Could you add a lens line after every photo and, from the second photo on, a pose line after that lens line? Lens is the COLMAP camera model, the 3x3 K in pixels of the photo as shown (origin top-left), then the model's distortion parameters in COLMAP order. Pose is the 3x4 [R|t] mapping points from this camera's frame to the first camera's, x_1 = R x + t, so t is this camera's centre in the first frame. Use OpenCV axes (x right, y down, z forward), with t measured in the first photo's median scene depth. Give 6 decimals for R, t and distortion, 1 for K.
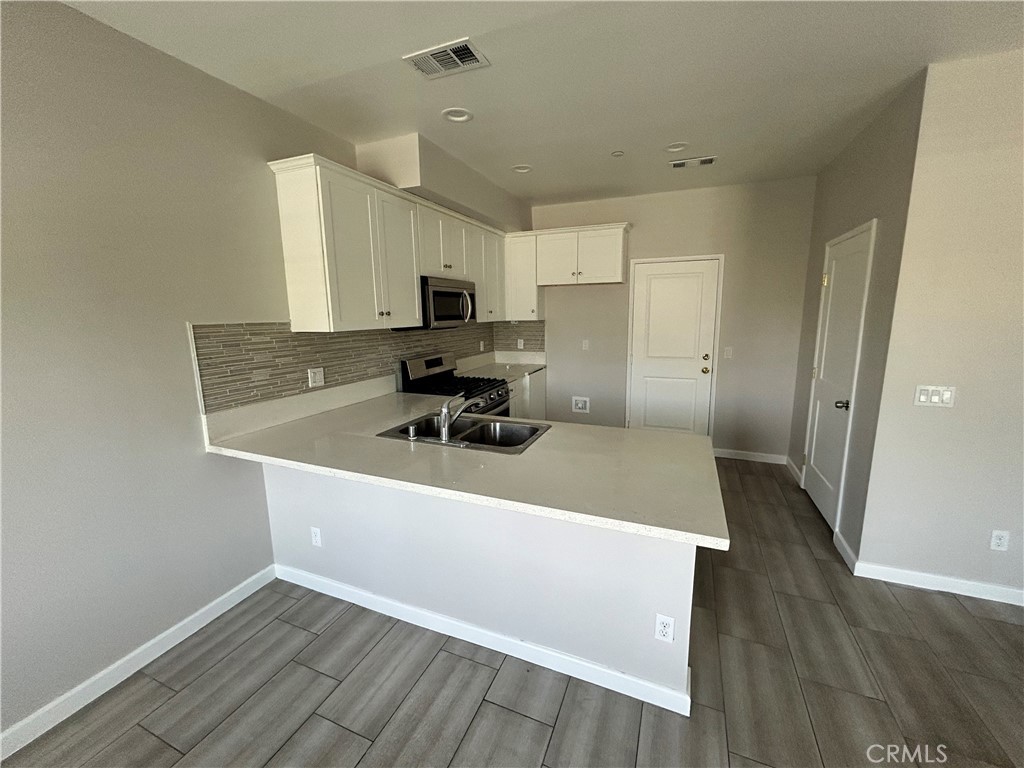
lens RADIAL K [[415.2, 0, 512.0], [0, 415.2, 381.3], [0, 0, 1]] dist [0.000379, 0.000579]
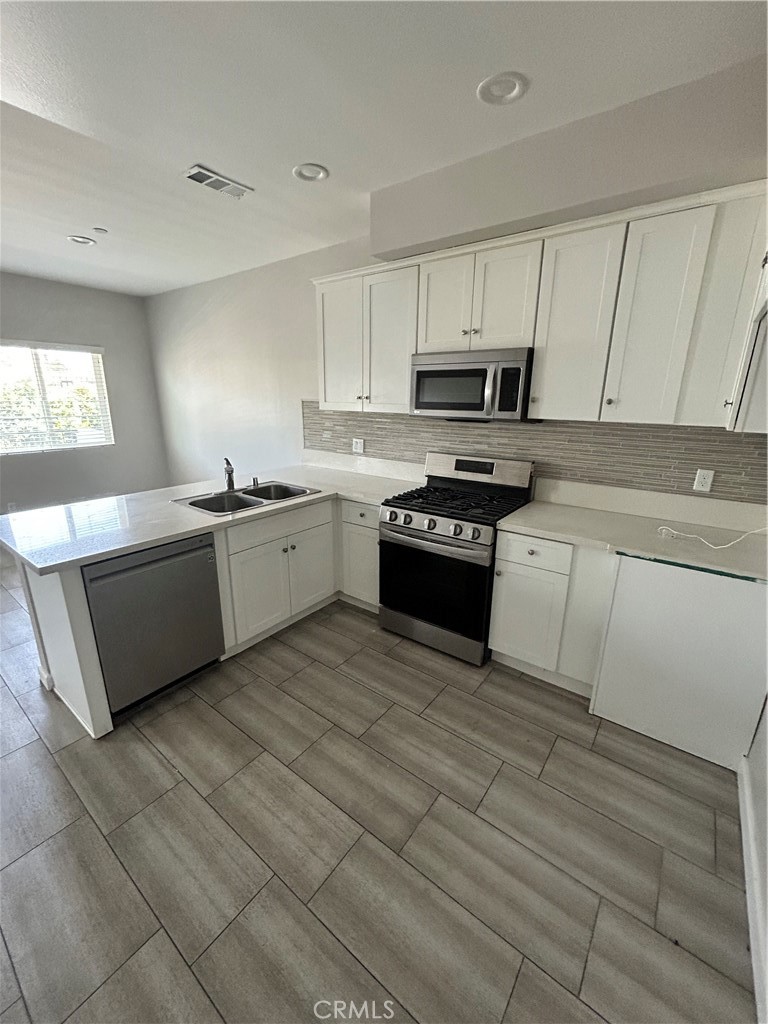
lens RADIAL K [[415.2, 0, 384.0], [0, 415.2, 512.0], [0, 0, 1]] dist [0.000379, 0.000579]
pose [[-0.248249, 0.273153, -0.929387, 0.852367], [-0.169331, 0.932412, 0.319272, -0.266259], [0.953782, 0.236633, -0.185217, 1.468854]]
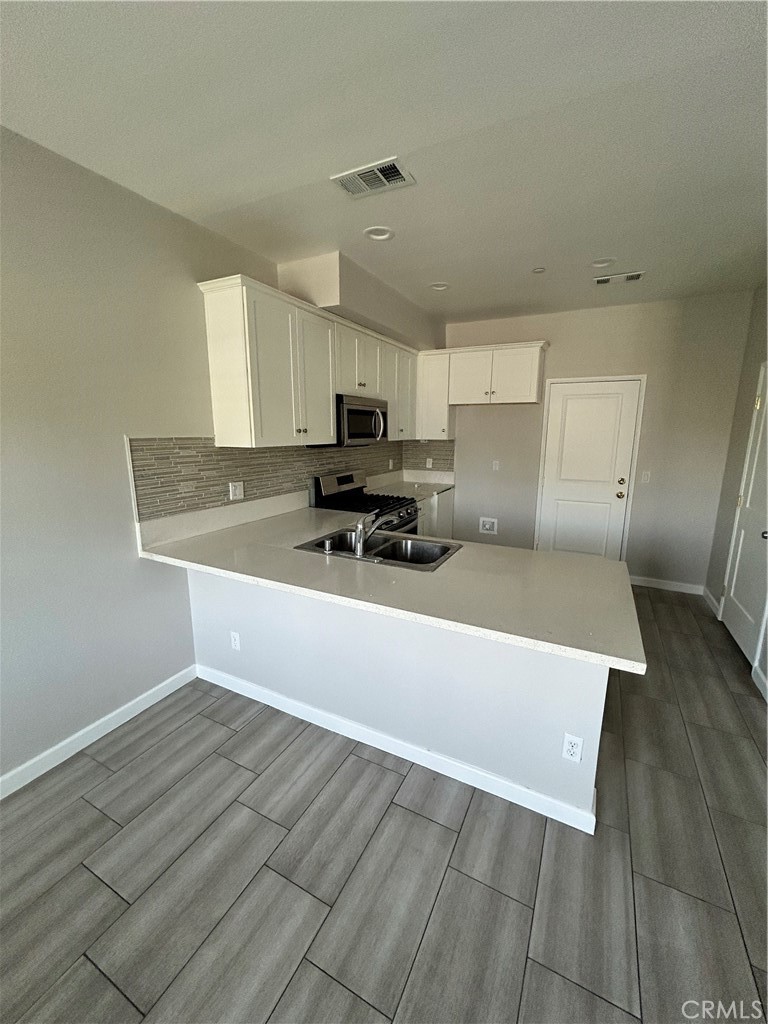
lens RADIAL K [[415.2, 0, 384.0], [0, 415.2, 512.0], [0, 0, 1]] dist [0.000379, 0.000579]
pose [[0.996804, 0.033173, -0.072673, -0.023767], [-0.030977, 0.999035, 0.031139, 0.000135], [0.073635, -0.028788, 0.996870, -0.020079]]
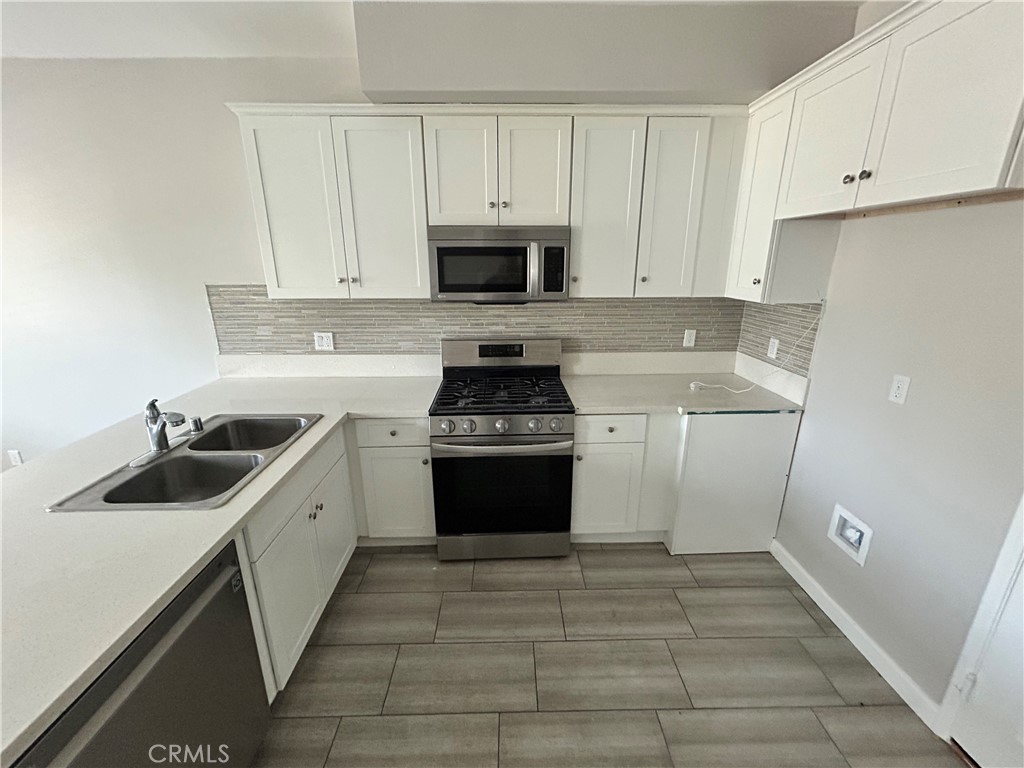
lens RADIAL K [[415.2, 0, 512.0], [0, 415.2, 381.3], [0, 0, 1]] dist [0.000379, 0.000579]
pose [[0.403111, 0.272997, -0.873484, 0.654284], [-0.155747, 0.961011, 0.228475, -0.231428], [0.901801, 0.043942, 0.429913, 1.049910]]
